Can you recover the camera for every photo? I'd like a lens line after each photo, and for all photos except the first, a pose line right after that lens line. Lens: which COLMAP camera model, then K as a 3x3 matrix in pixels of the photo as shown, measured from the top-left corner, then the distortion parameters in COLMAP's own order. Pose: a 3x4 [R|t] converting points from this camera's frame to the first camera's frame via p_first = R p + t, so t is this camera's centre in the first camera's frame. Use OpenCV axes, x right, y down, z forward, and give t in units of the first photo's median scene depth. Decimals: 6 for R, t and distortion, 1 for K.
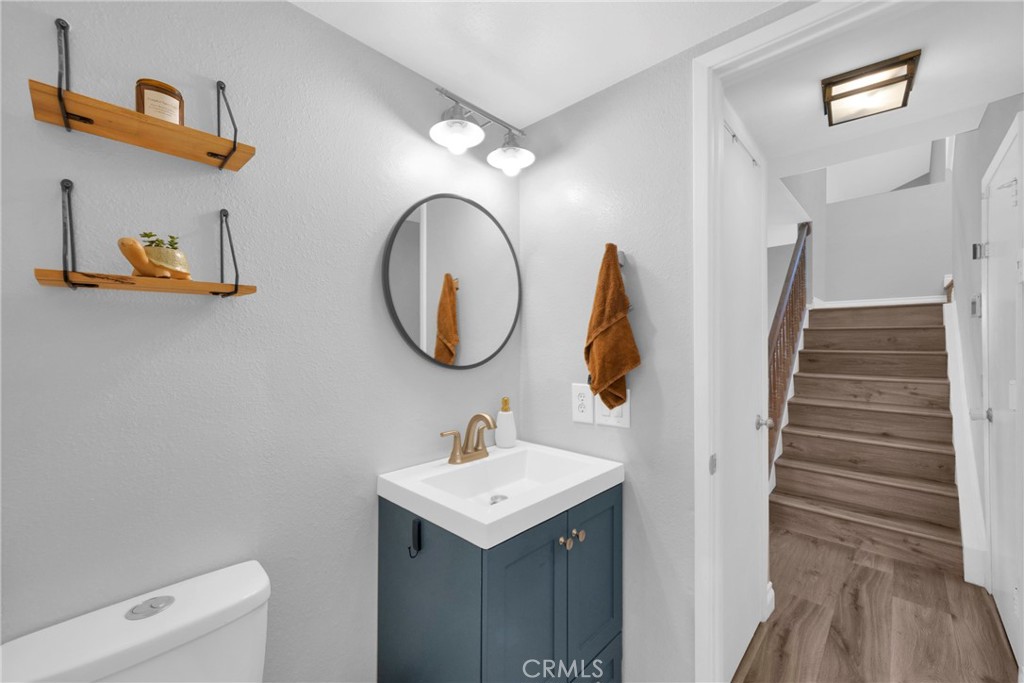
lens RADIAL K [[411.6, 0, 507.6], [0, 411.6, 340.2], [0, 0, 1]] dist [-0.003197, 0.005091]
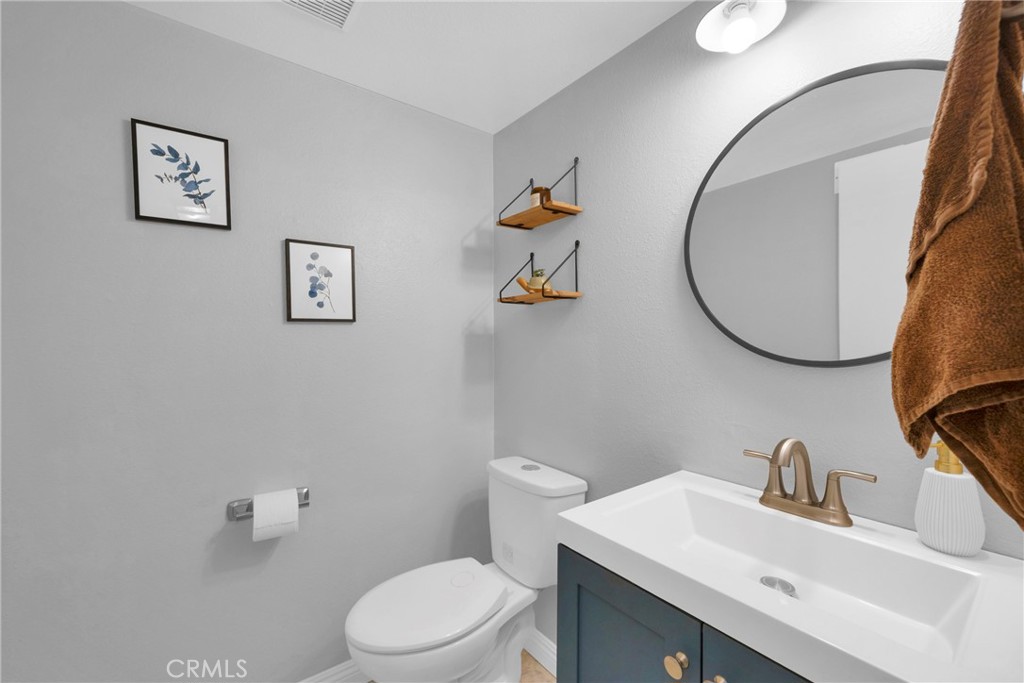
lens RADIAL K [[413.2, 0, 493.1], [0, 413.2, 341.2], [0, 0, 1]] dist [0.001245, 0.000047]
pose [[-0.176965, 0.011897, -0.984145, 0.625652], [0.013756, 0.999859, 0.009613, 0.024246], [0.984121, -0.011837, -0.177103, 0.703938]]
